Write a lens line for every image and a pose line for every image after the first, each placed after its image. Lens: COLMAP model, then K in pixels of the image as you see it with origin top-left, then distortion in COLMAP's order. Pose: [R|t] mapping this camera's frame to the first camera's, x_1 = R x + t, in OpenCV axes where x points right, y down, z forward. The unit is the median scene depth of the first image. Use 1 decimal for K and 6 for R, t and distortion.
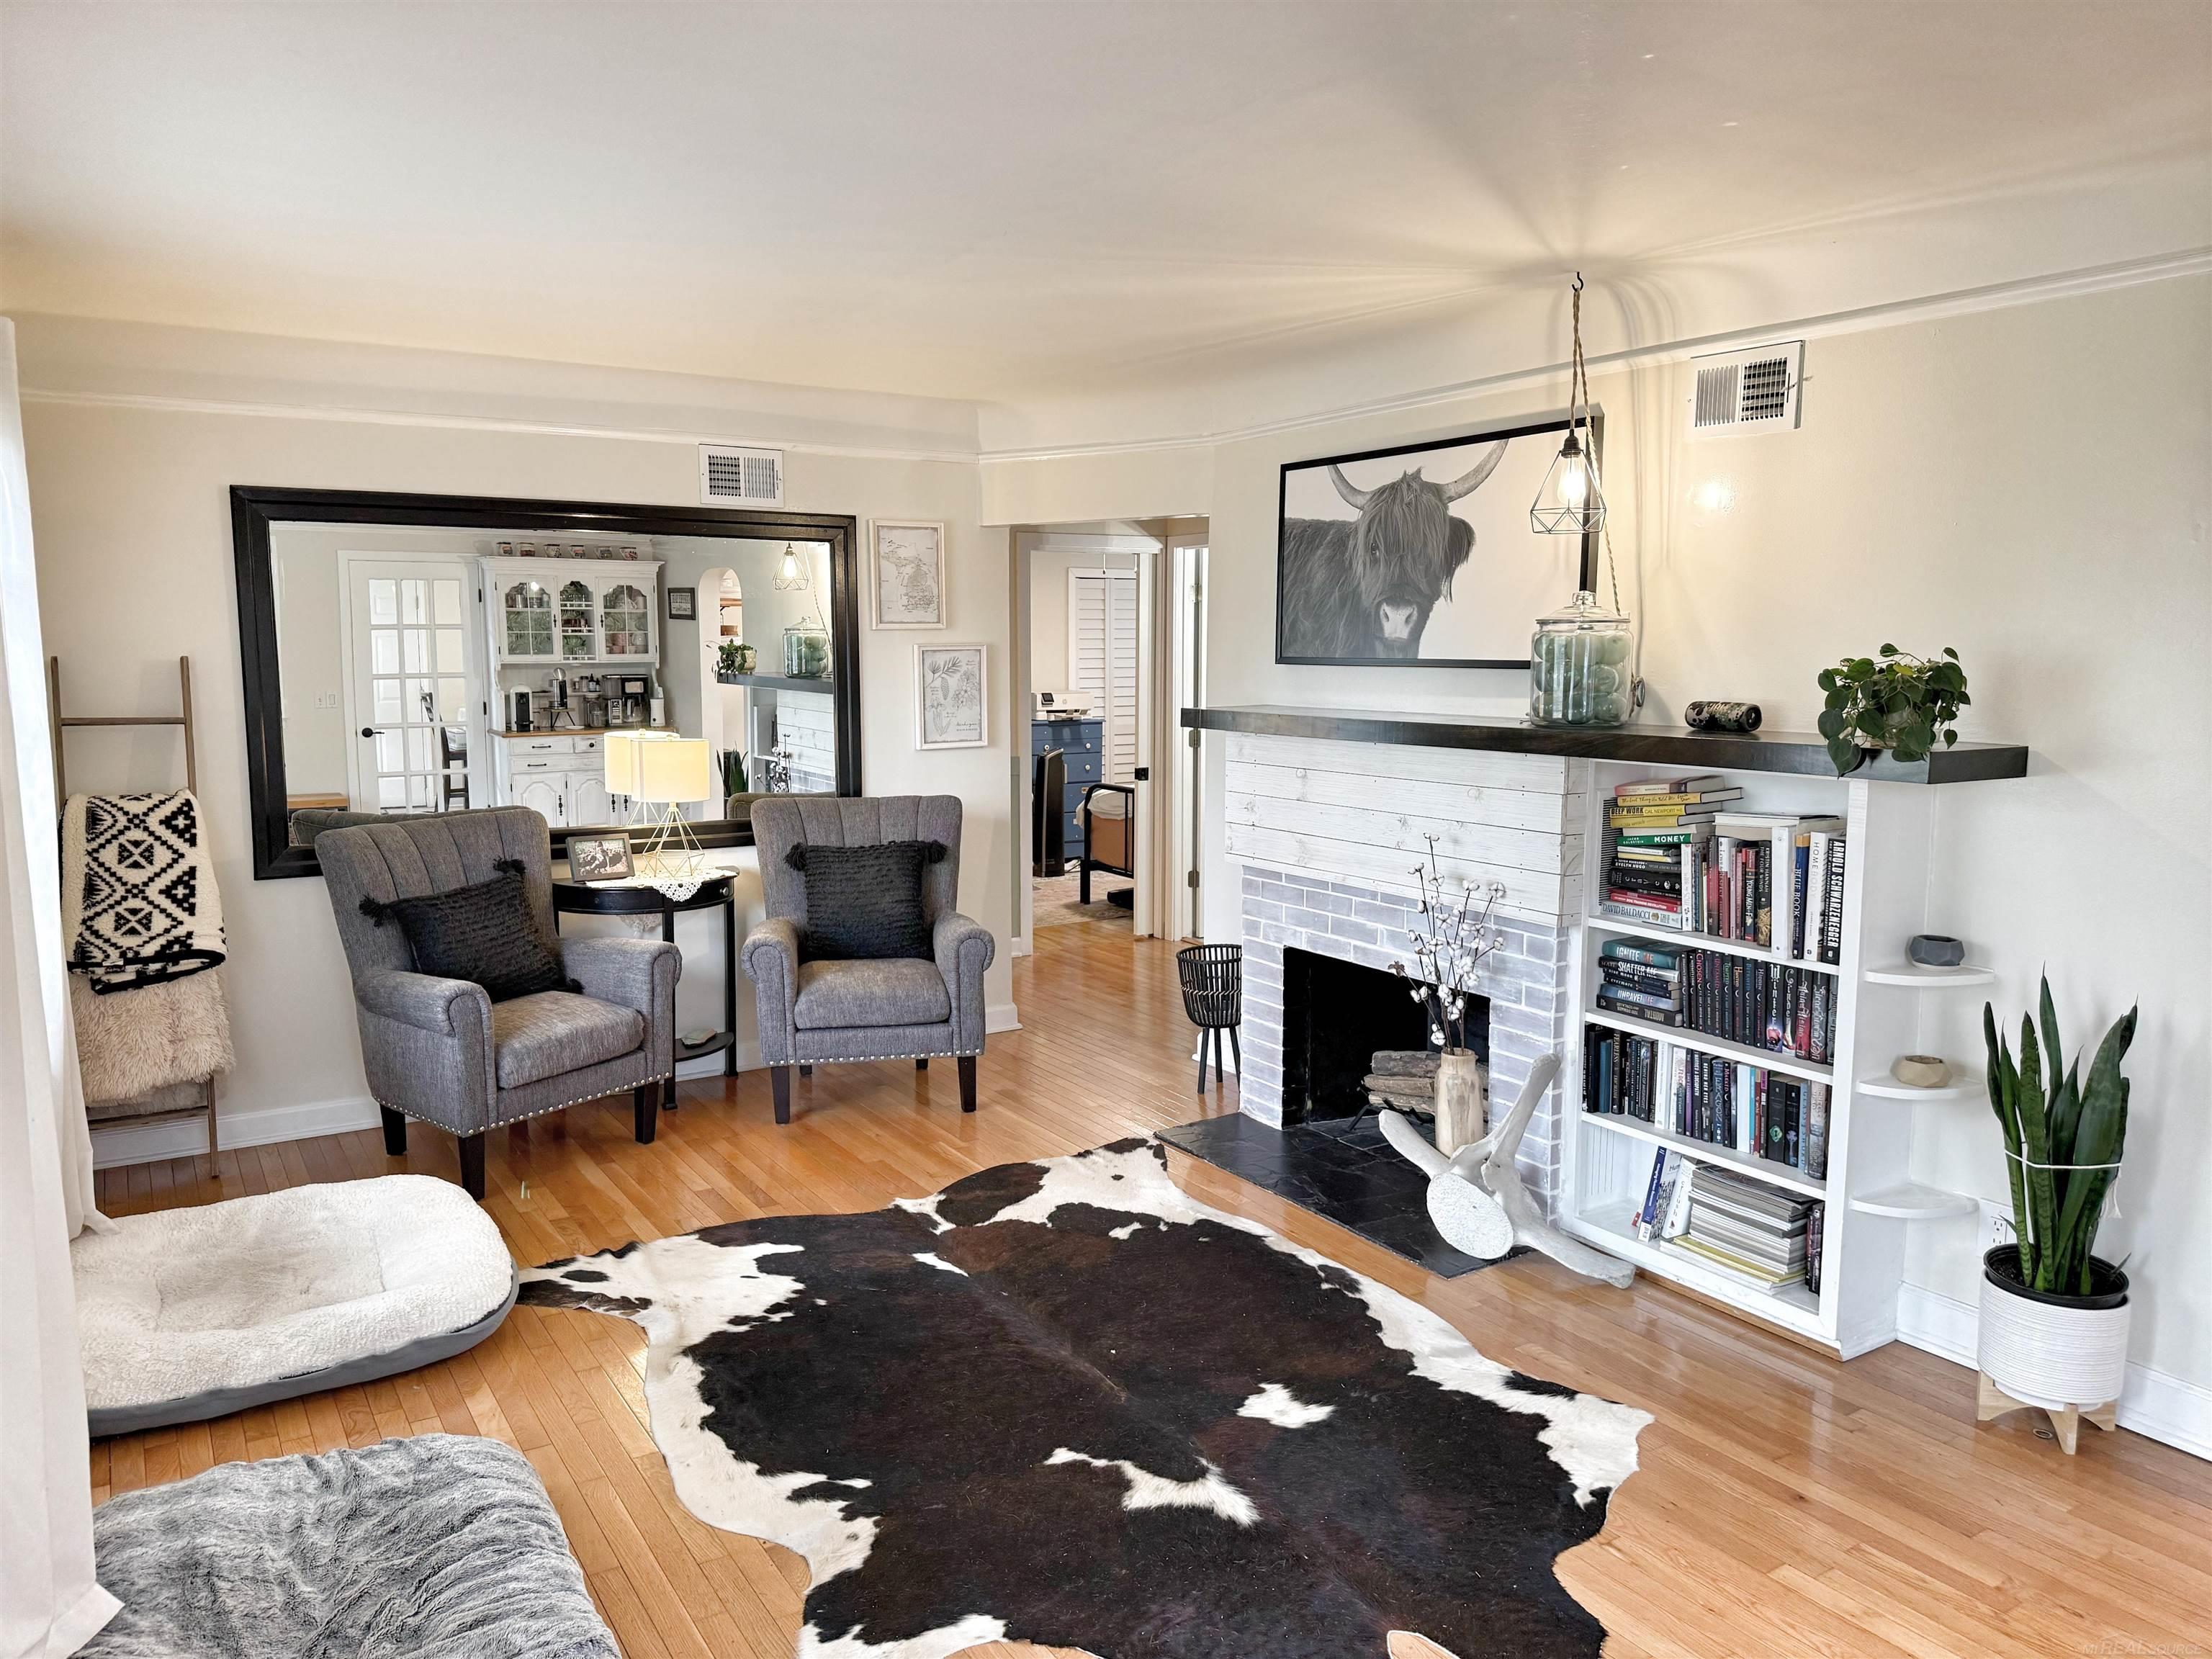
lens RADIAL K [[1530.2, 0, 1106.0], [0, 1530.2, 829.5], [0, 0, 1]] dist [0.141197, -0.212560]
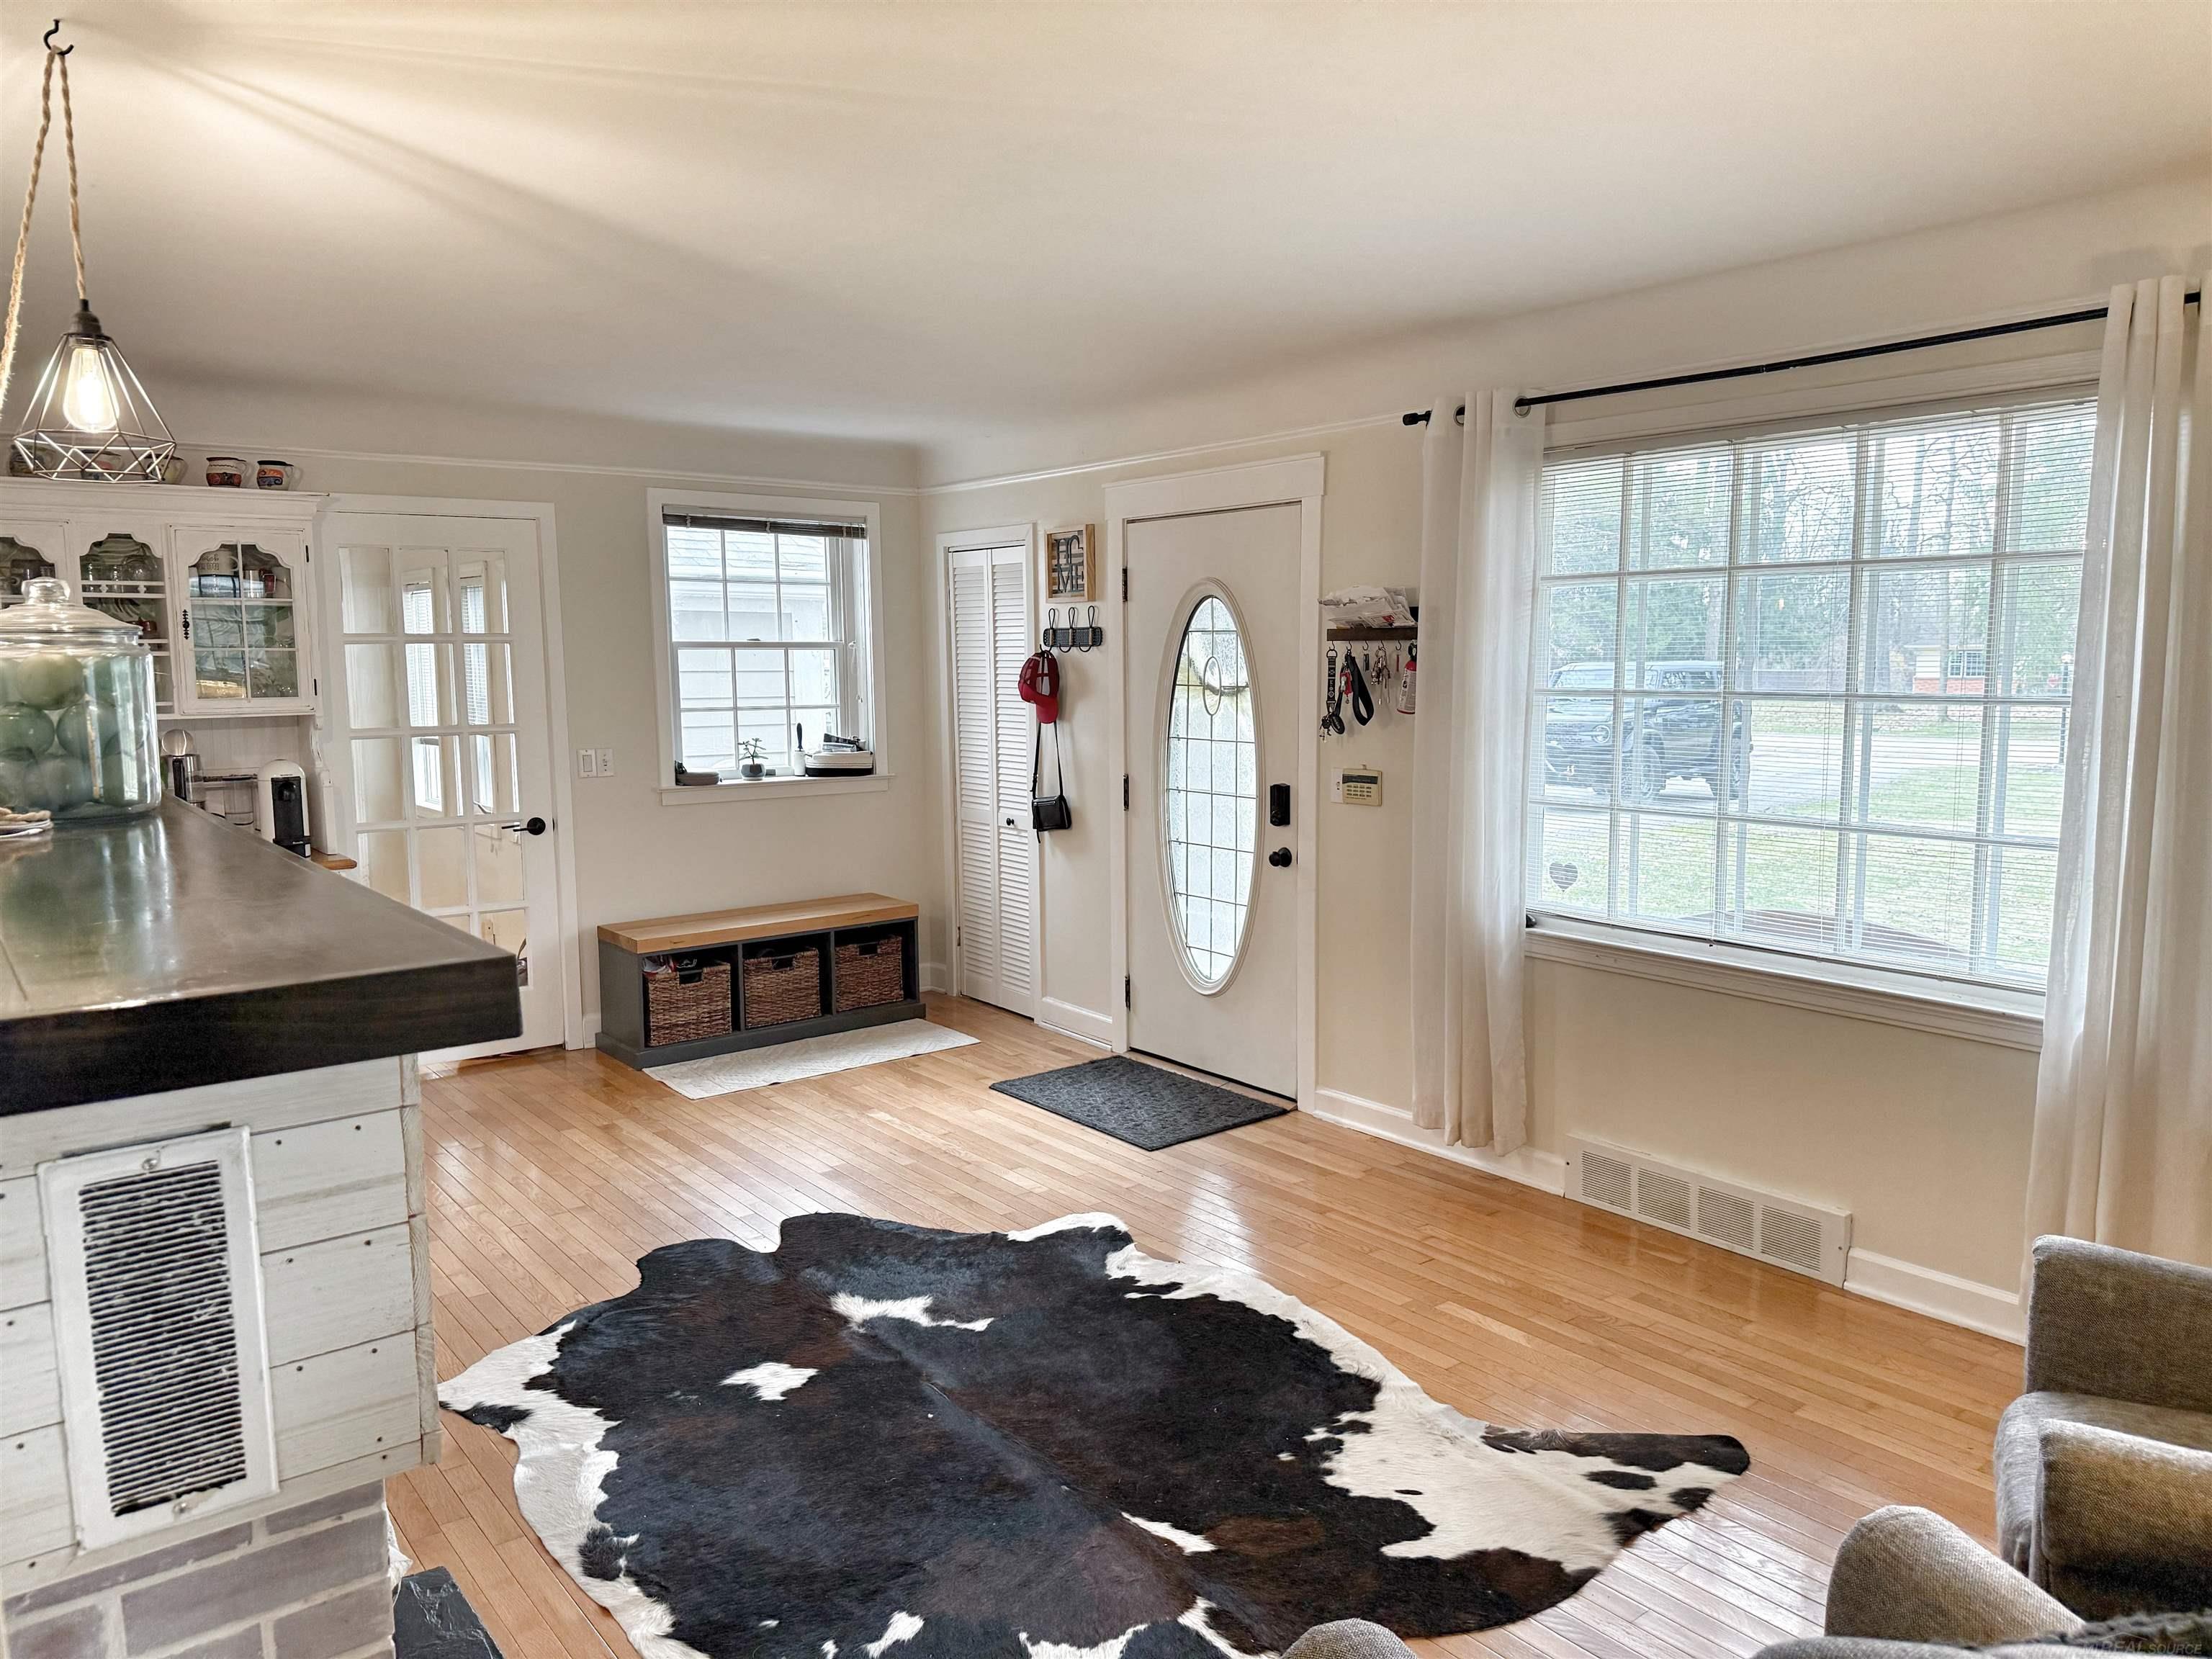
lens RADIAL K [[1530.2, 0, 1106.0], [0, 1530.2, 829.5], [0, 0, 1]] dist [0.141197, -0.212560]
pose [[-0.996193, 0.028168, -0.082497, -0.027734], [0.006974, 0.969077, 0.246661, -0.193686], [0.086894, 0.245147, -0.965584, 1.513745]]
